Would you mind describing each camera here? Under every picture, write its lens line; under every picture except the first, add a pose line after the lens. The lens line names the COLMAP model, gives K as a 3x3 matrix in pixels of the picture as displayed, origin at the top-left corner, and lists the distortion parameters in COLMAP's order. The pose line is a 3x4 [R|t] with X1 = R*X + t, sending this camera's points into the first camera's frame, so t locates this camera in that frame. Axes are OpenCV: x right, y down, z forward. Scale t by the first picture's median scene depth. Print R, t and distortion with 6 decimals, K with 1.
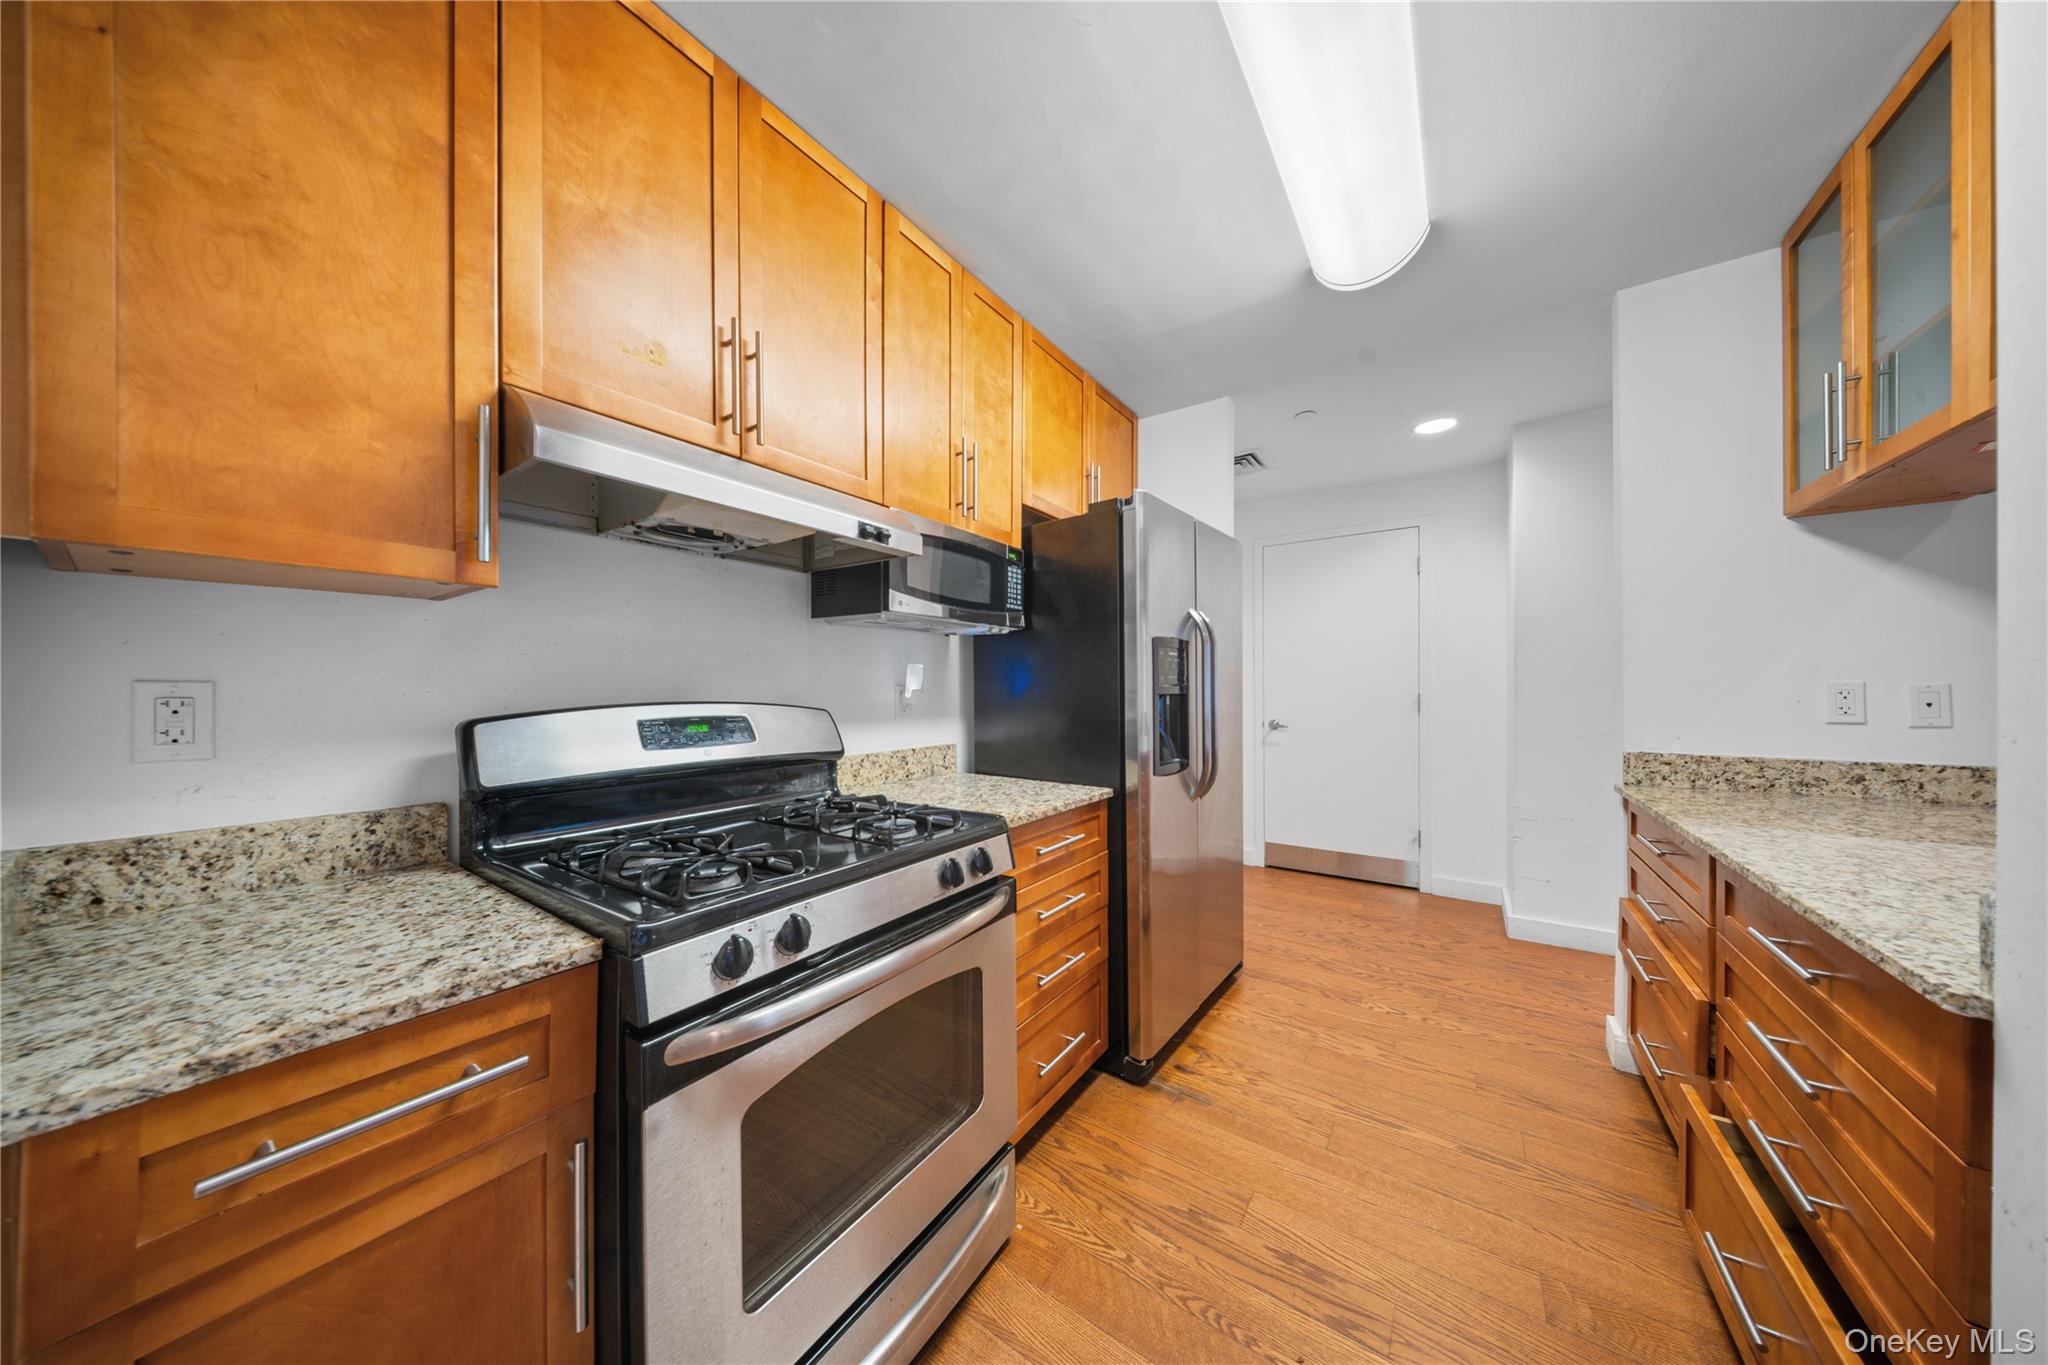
lens RADIAL K [[607.4, 0, 995.8], [0, 607.4, 693.9], [0, 0, 1]] dist [0.001925, -0.000254]
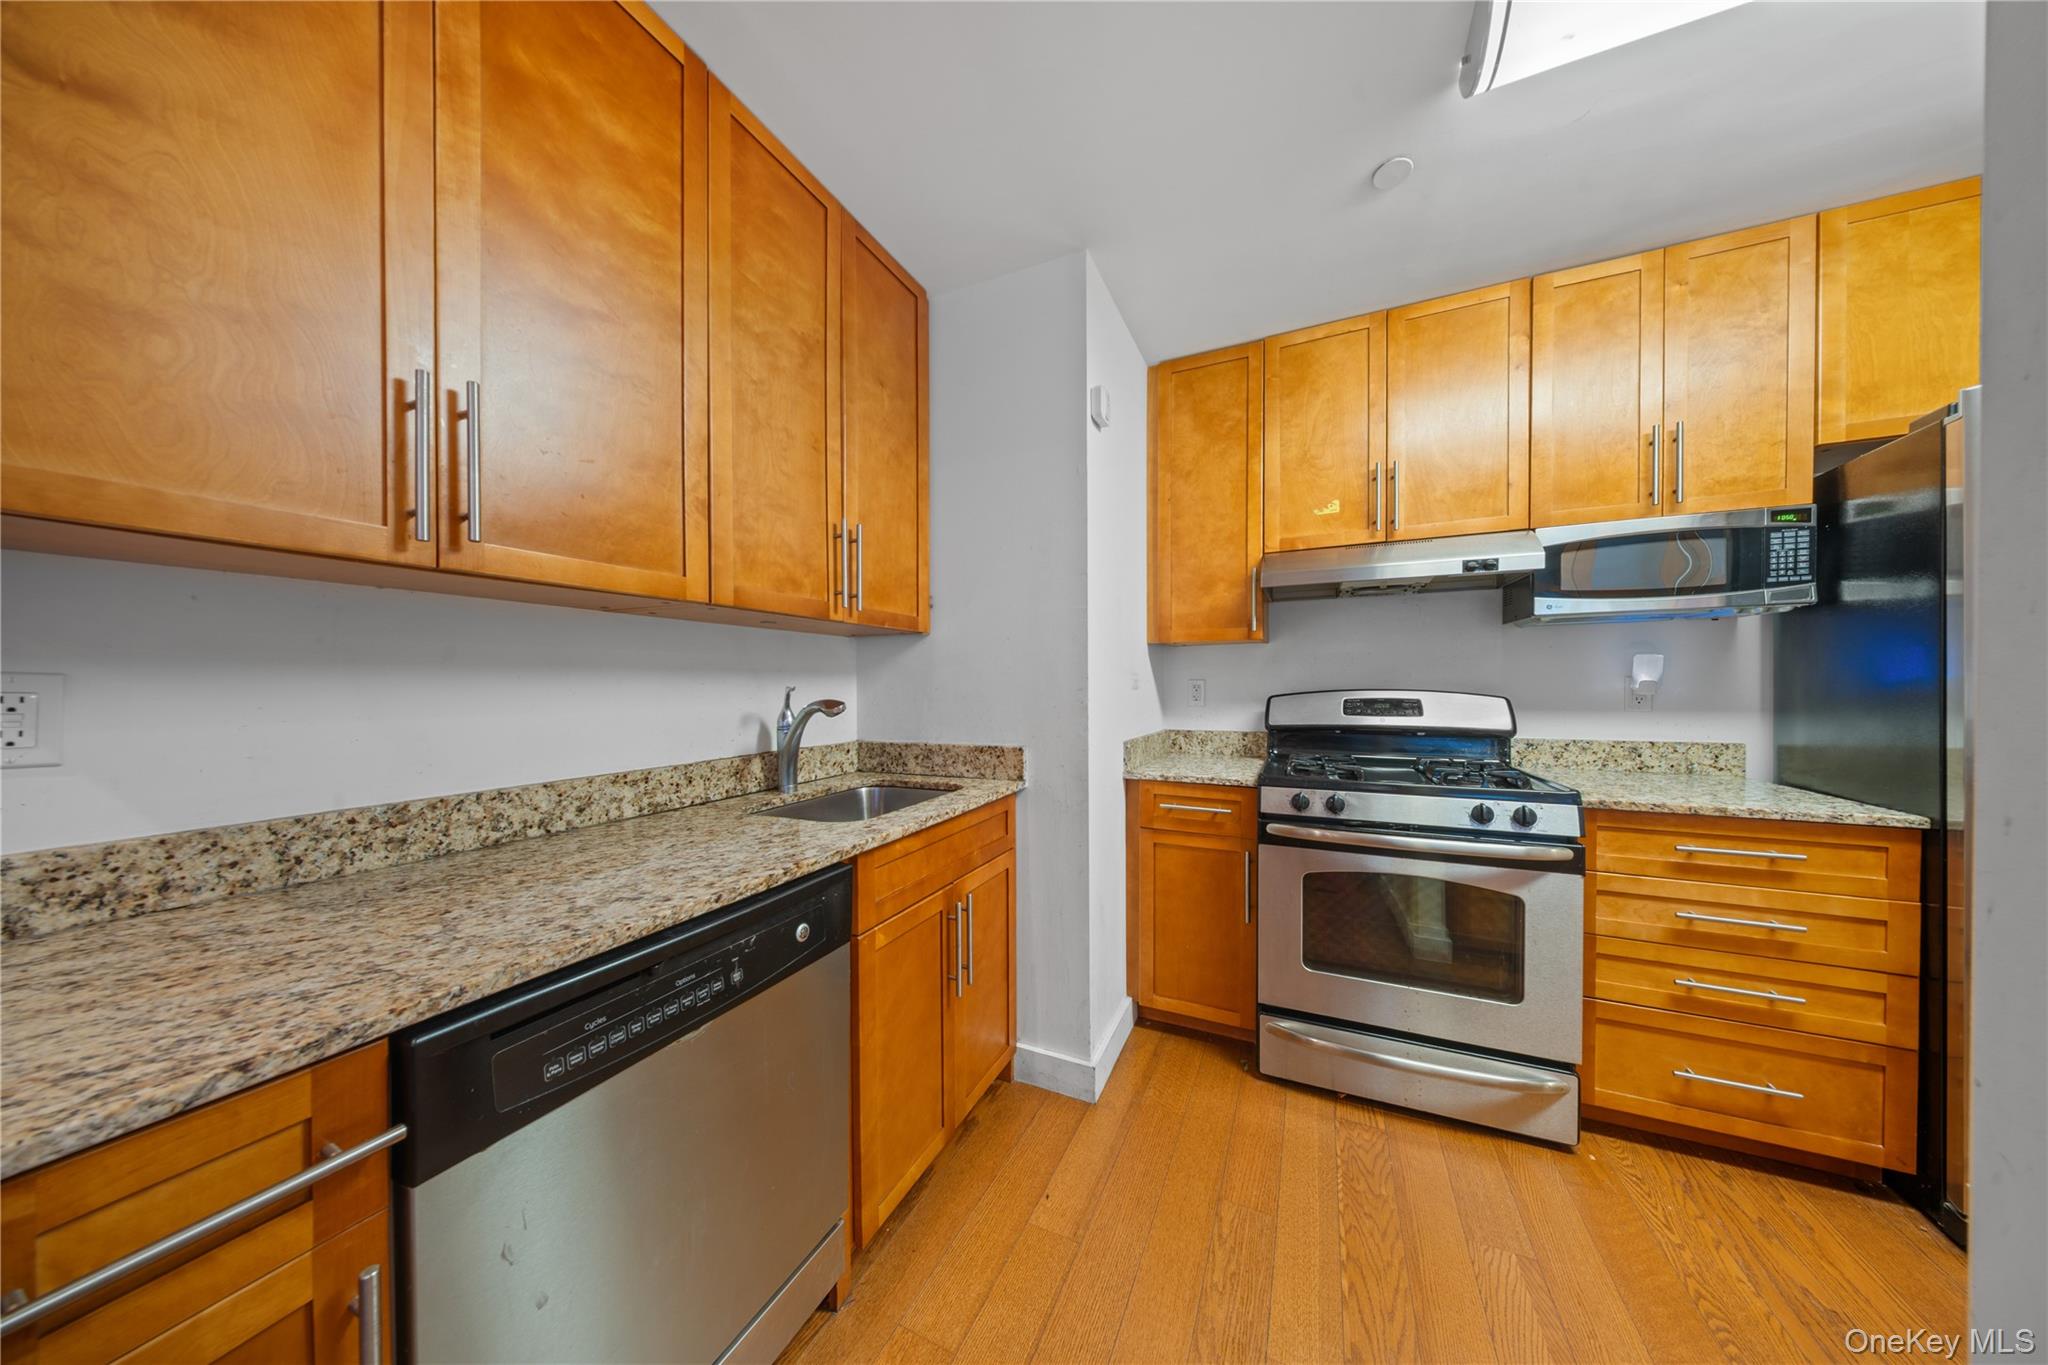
lens RADIAL K [[607.4, 0, 1036.9], [0, 607.4, 686.1], [0, 0, 1]] dist [0.001925, -0.000254]
pose [[0.186915, 0.001909, -0.982374, 0.784204], [-0.003382, 0.999993, 0.001299, 0.004672], [0.982370, 0.003080, 0.186920, -0.182028]]
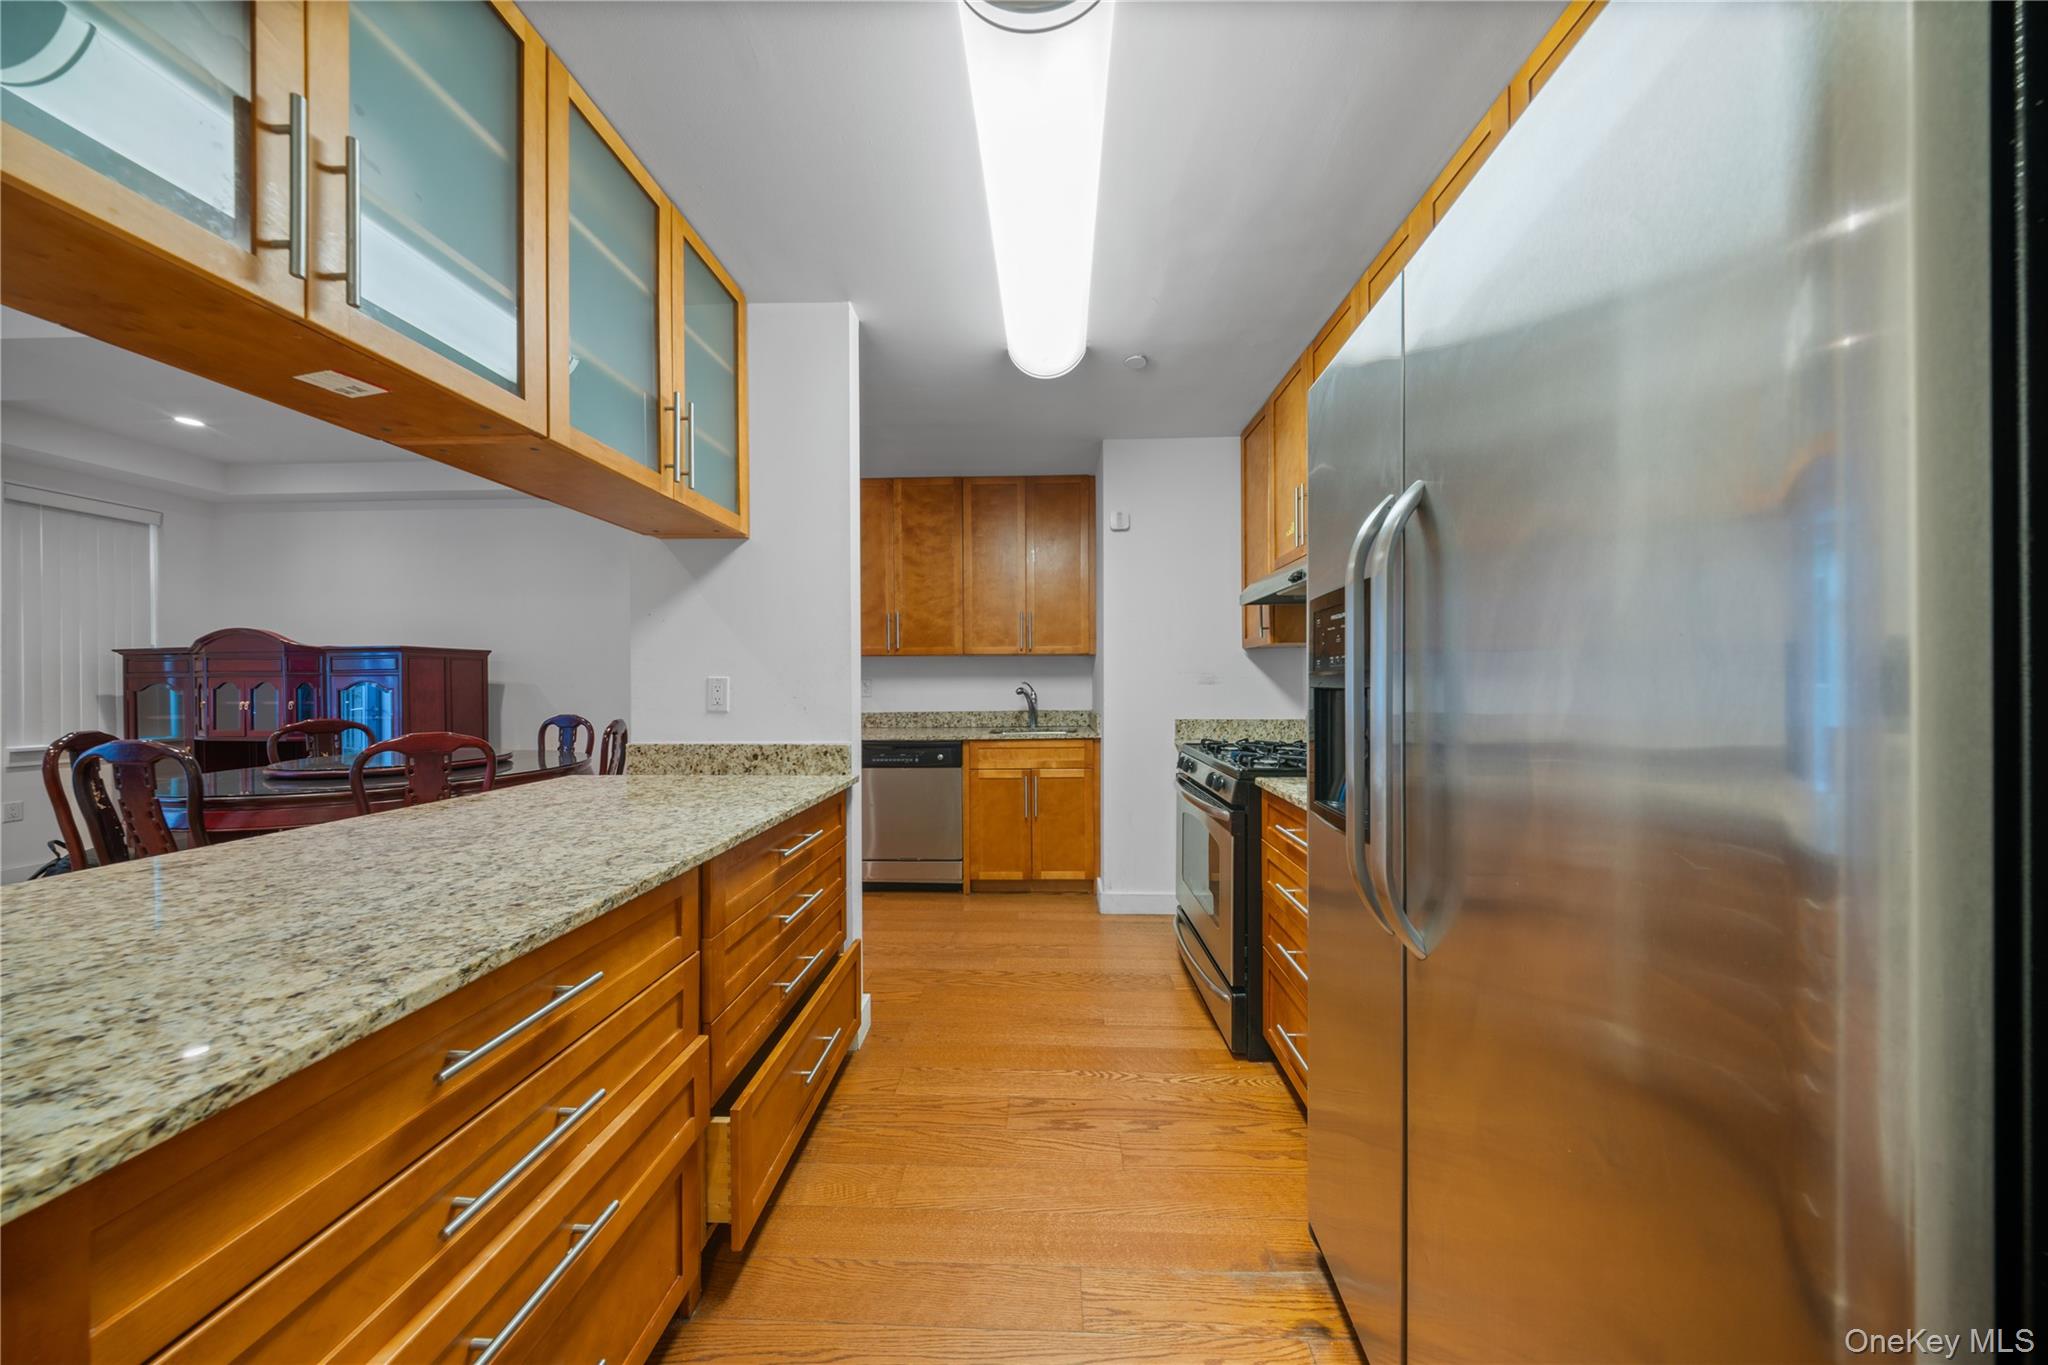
lens RADIAL K [[607.4, 0, 1020.5], [0, 607.4, 676.3], [0, 0, 1]] dist [0.001925, -0.000254]
pose [[-0.842685, 0.002112, -0.538402, 1.008567], [0.001958, 0.999998, 0.000858, -0.016455], [0.538403, -0.000332, -0.842688, 1.609252]]
